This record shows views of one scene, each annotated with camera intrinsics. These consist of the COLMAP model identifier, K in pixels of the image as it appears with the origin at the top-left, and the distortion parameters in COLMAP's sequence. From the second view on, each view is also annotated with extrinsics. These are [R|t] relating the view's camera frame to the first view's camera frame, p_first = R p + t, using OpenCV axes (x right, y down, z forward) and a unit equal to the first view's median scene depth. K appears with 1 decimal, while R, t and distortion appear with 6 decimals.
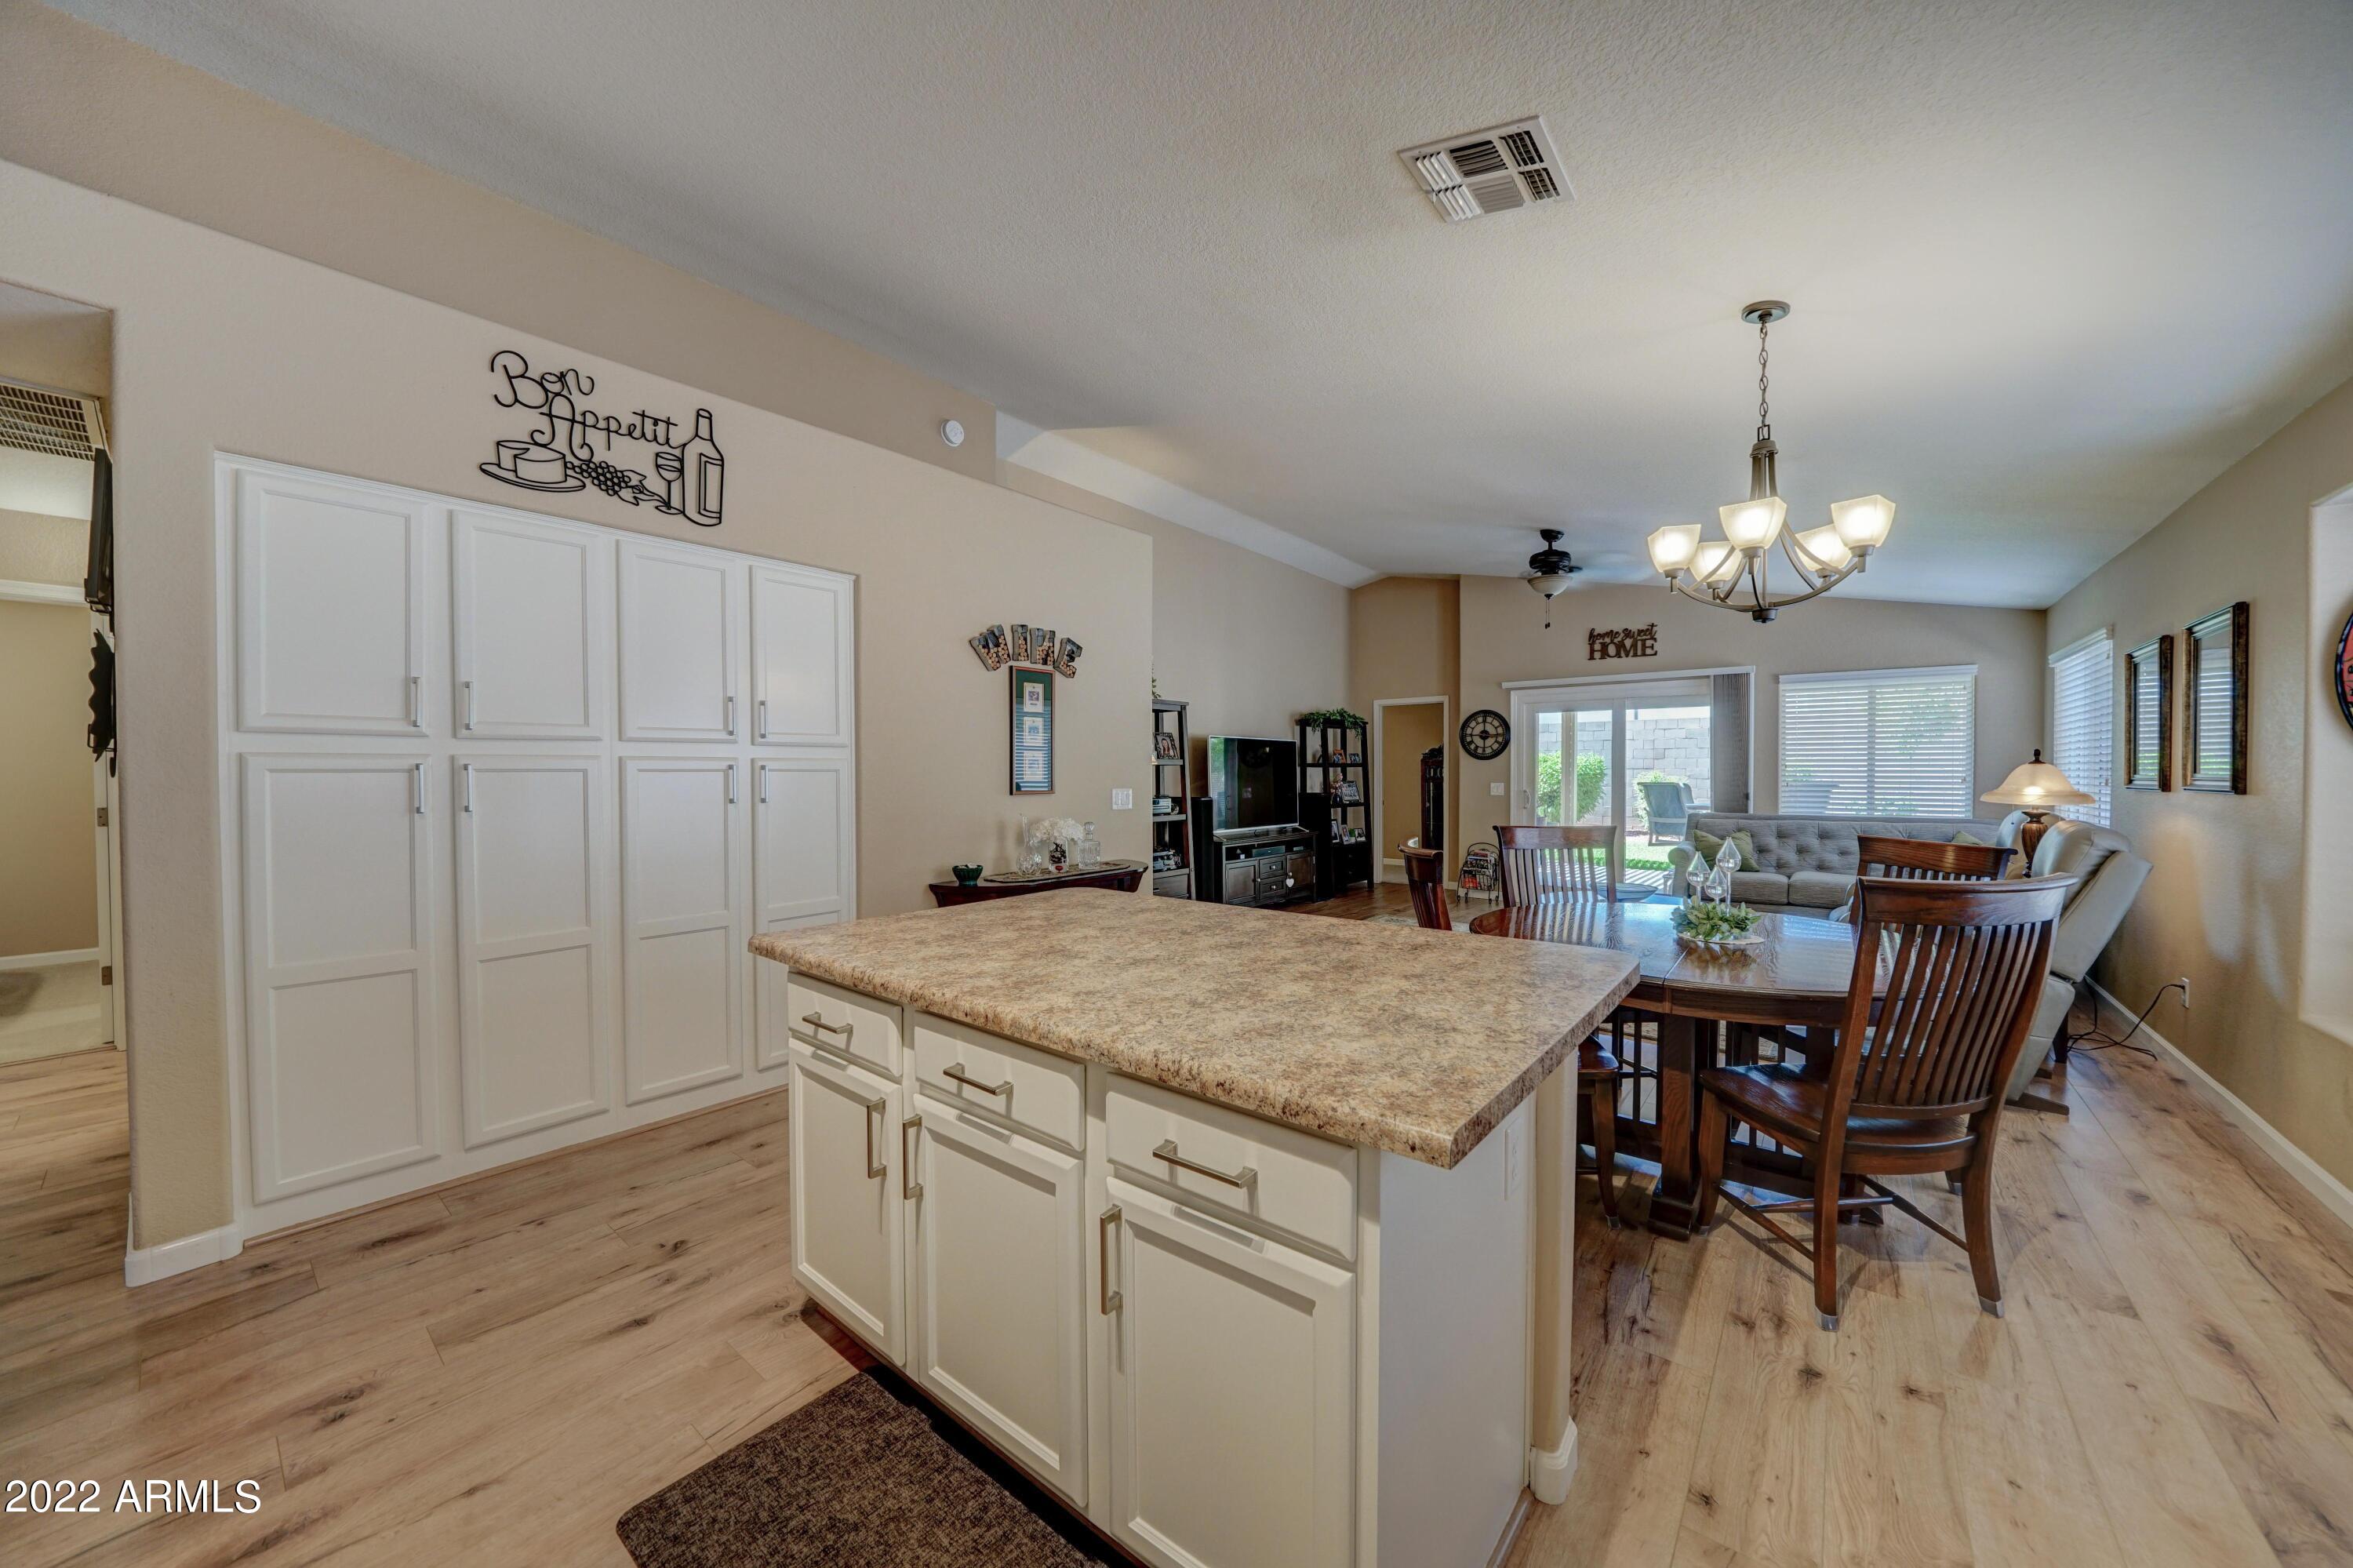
lens RADIAL K [[812.9, 0, 1180.2], [0, 812.9, 782.8], [0, 0, 1]] dist [-0.021258, 0.000880]
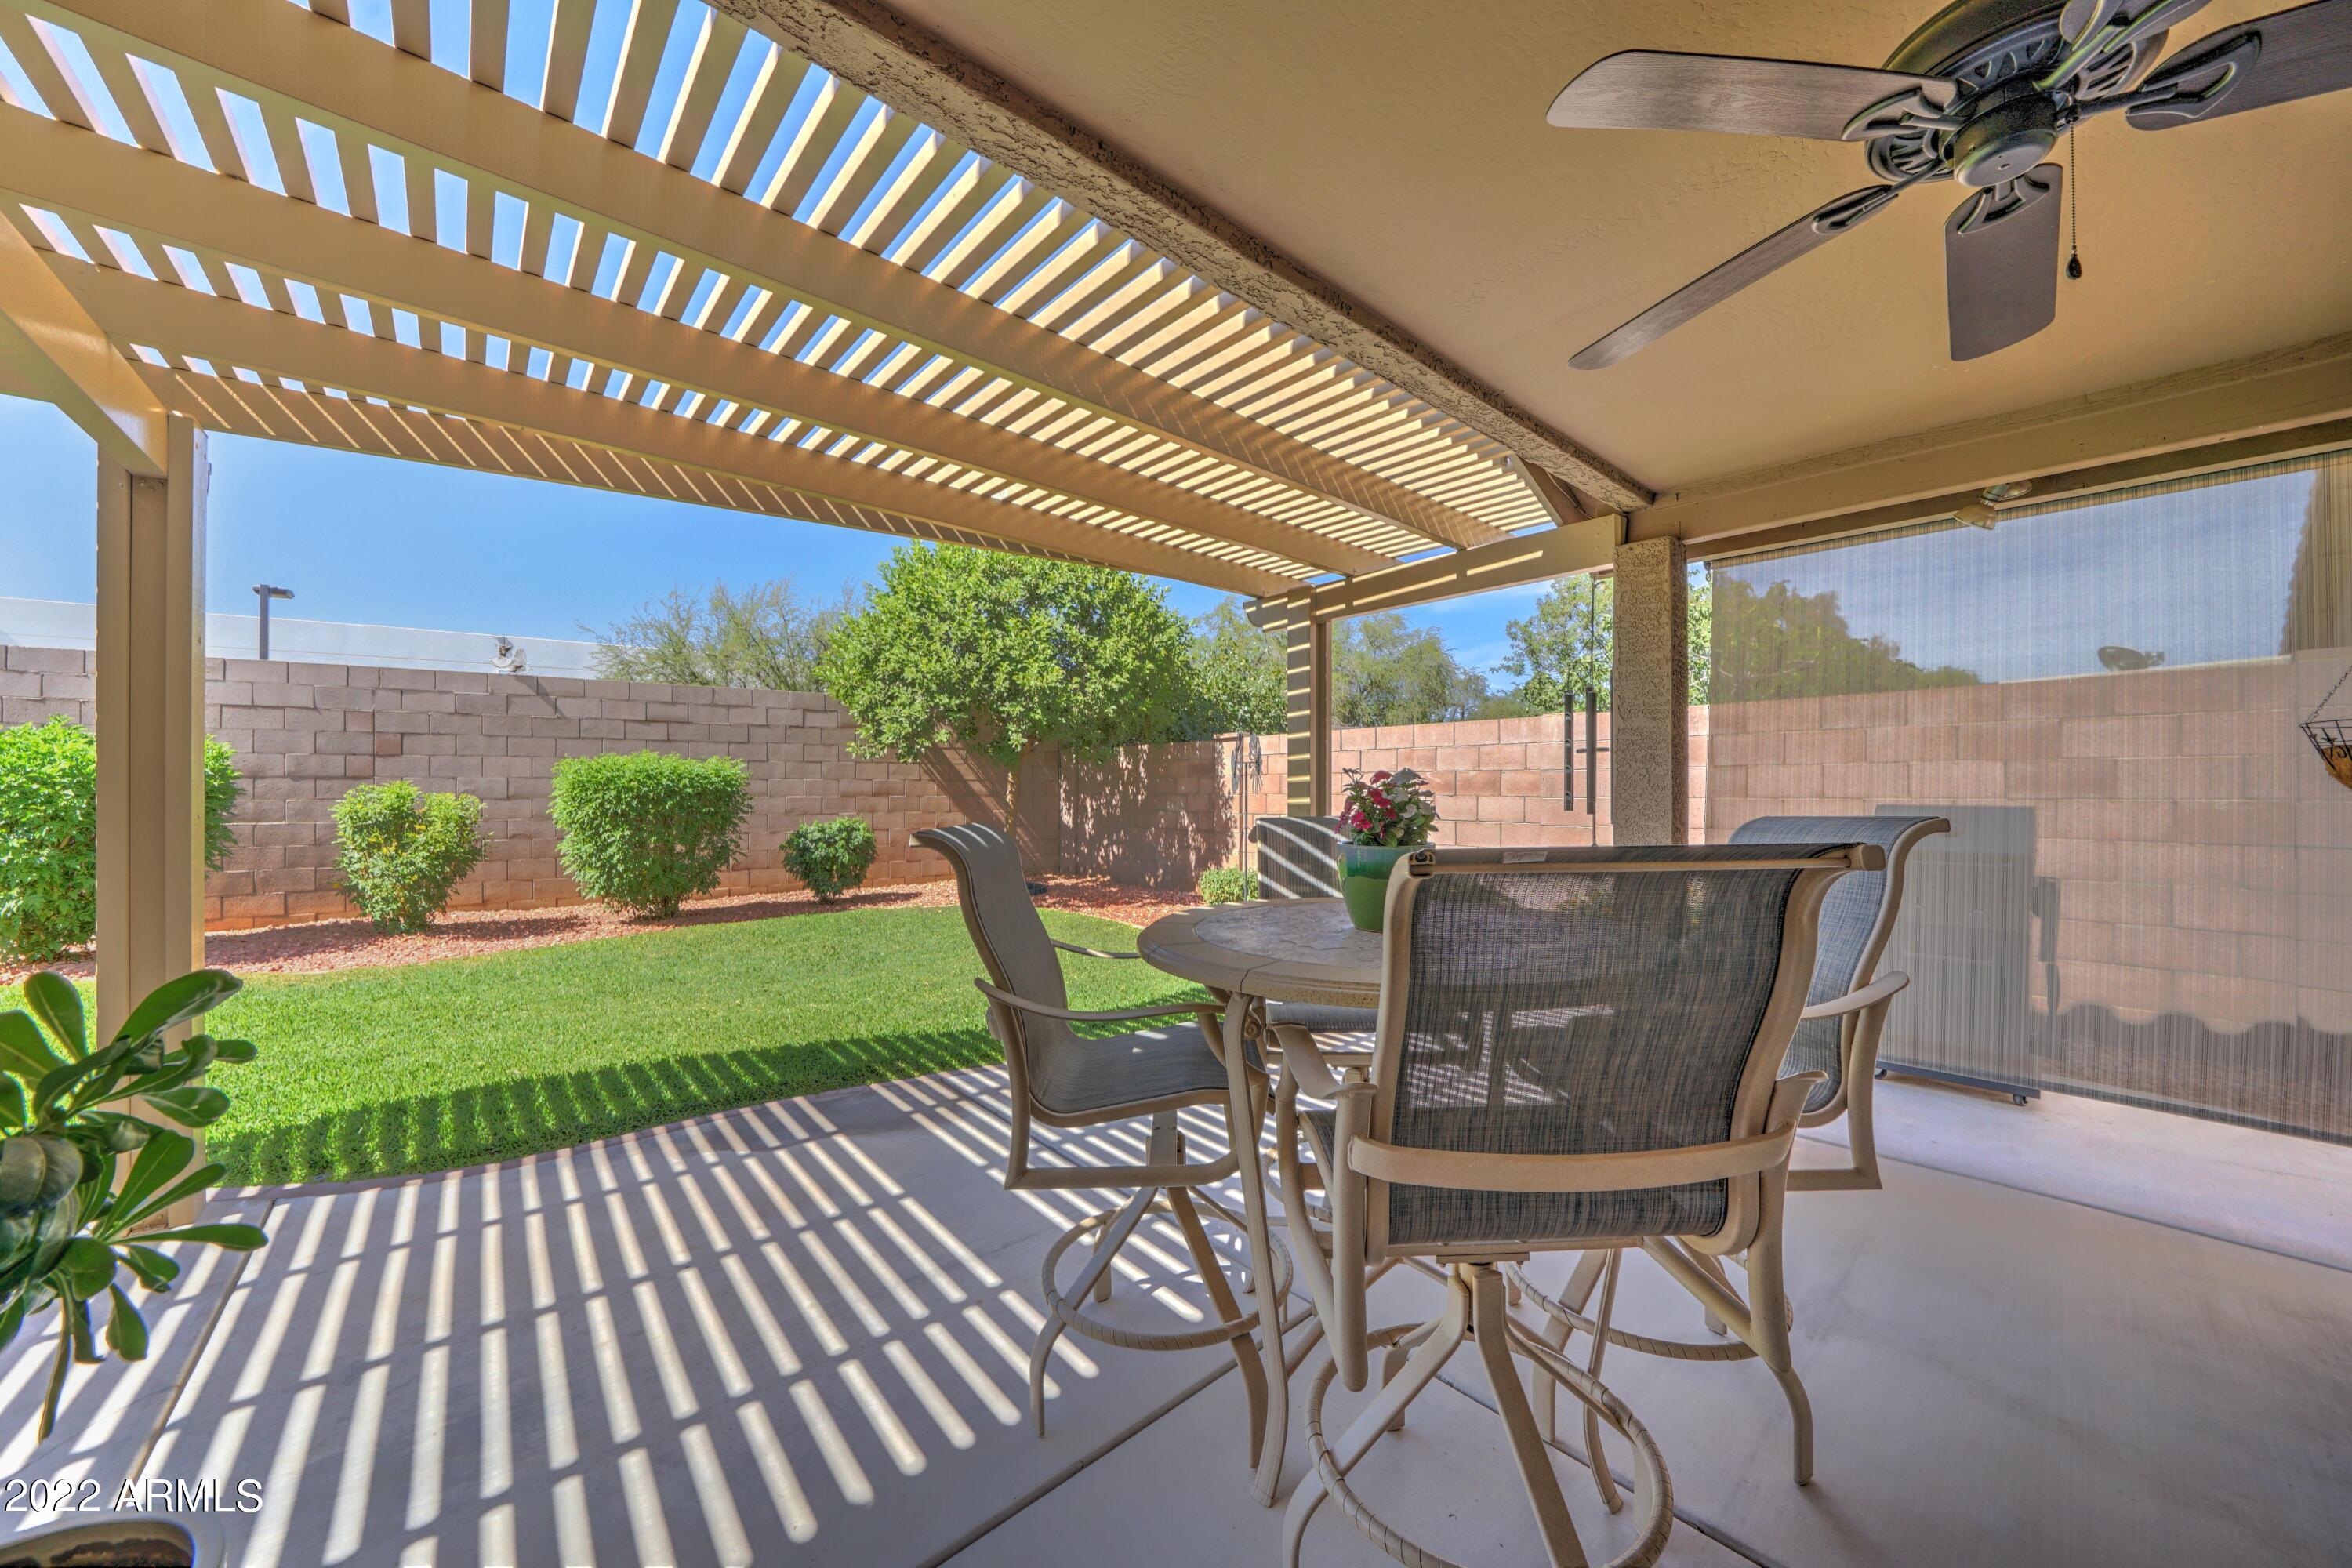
lens RADIAL K [[812.5, 0, 1174.1], [0, 812.5, 802.2], [0, 0, 1]] dist [-0.021258, 0.000880]
pose [[0.171156, -0.021725, 0.985004, 0.568368], [0.015917, 0.999687, 0.019283, -0.012625], [-0.985115, 0.012378, 0.171449, 1.218340]]
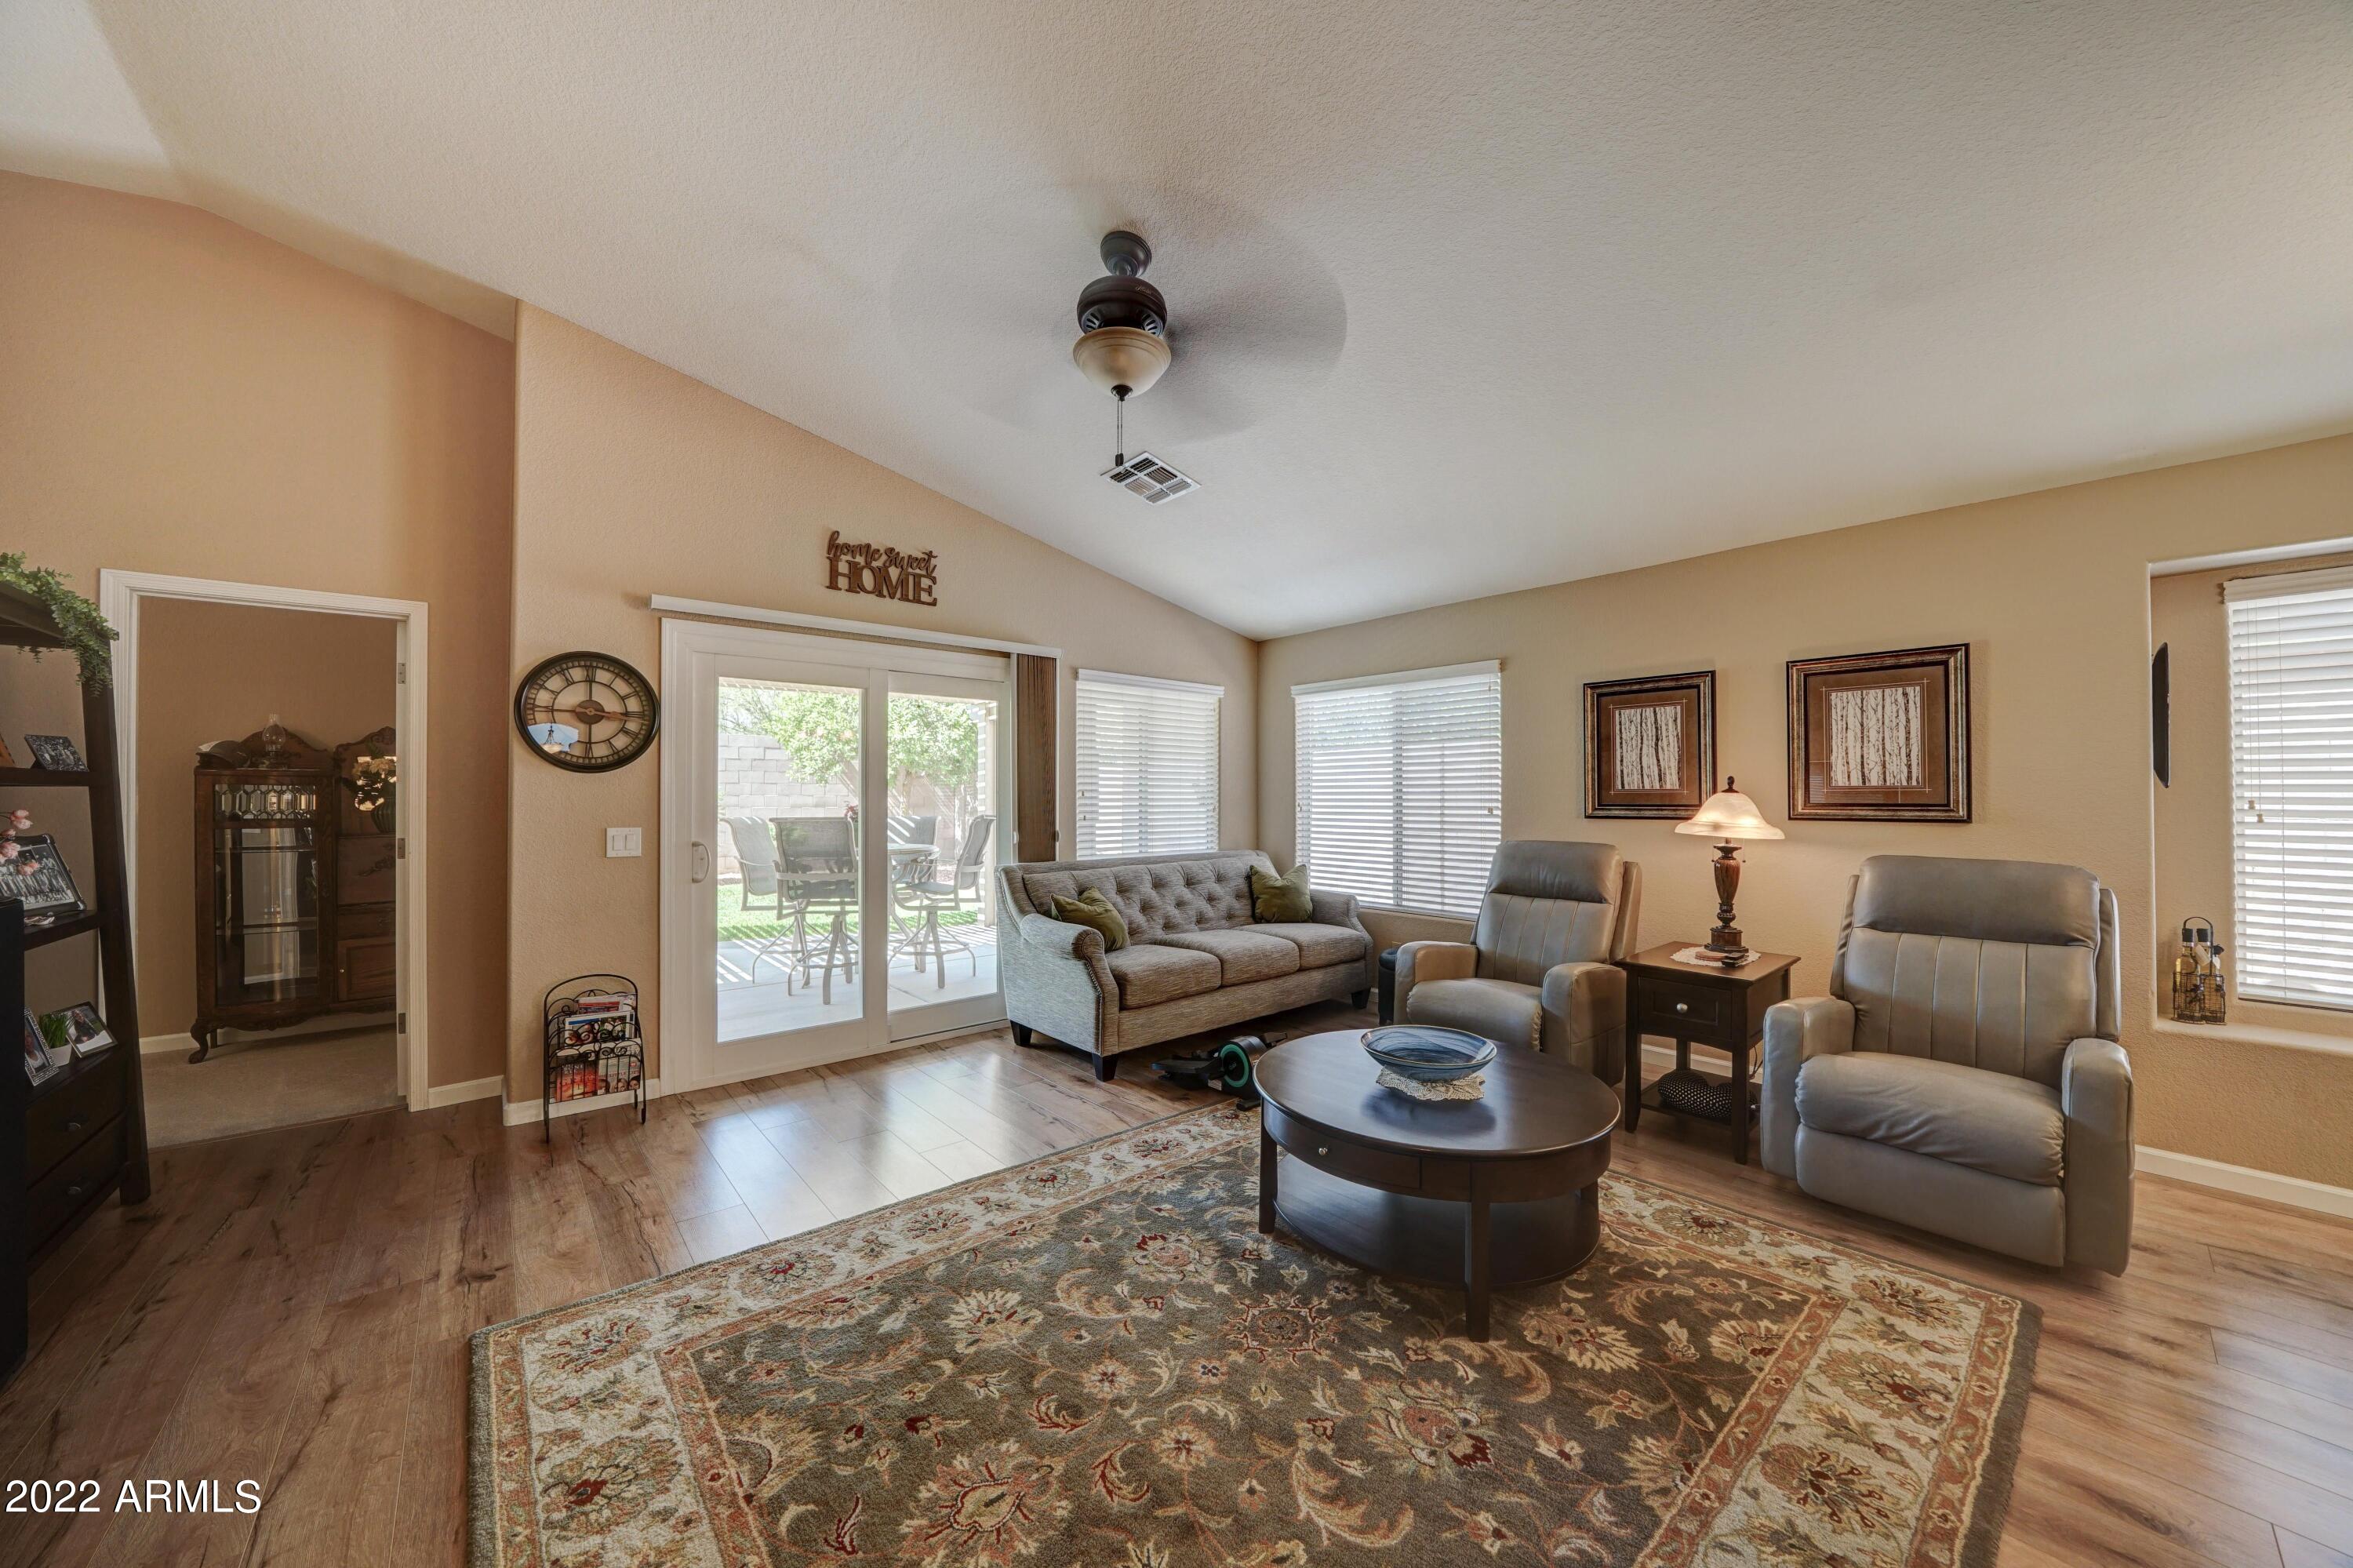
lens RADIAL K [[812.9, 0, 1165.0], [0, 812.9, 792.7], [0, 0, 1]] dist [-0.021258, 0.000880]
pose [[0.194486, 0.005253, 0.980891, 0.034424], [0.013773, 0.999872, -0.008086, -0.012501], [-0.980809, 0.015083, 0.194389, 0.698458]]
